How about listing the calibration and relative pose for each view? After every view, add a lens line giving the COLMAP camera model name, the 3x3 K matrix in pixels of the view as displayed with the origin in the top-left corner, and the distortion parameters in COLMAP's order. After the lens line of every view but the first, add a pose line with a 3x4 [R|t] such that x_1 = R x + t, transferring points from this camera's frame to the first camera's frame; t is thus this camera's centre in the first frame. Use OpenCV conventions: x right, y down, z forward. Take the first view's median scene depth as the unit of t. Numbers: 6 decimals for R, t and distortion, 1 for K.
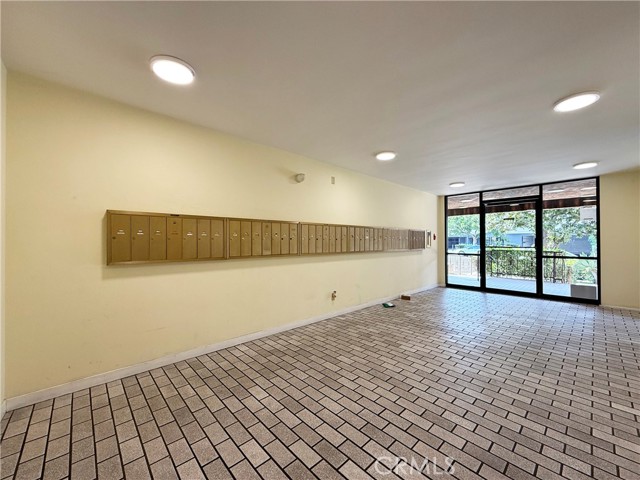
lens RADIAL K [[256.8, 0, 318.3], [0, 256.8, 238.3], [0, 0, 1]] dist [0.004128, 0.000117]
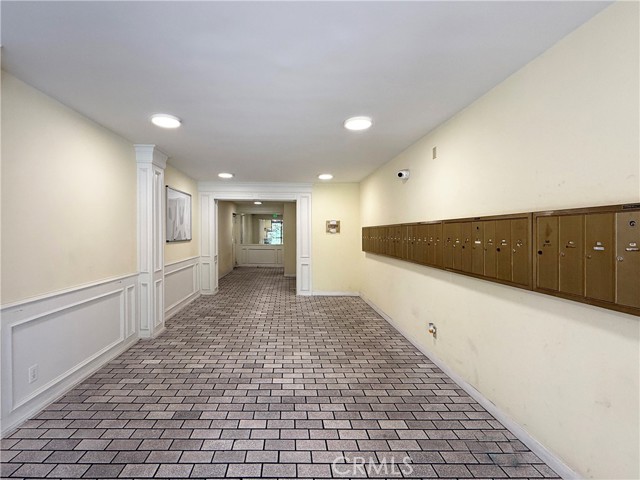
lens RADIAL K [[256.8, 0, 318.9], [0, 256.8, 238.6], [0, 0, 1]] dist [0.004128, 0.000117]
pose [[-0.573498, 0.005950, -0.819186, 1.090274], [-0.000017, 0.999974, 0.007276, -0.045777], [0.819207, 0.004187, -0.573482, 1.552209]]
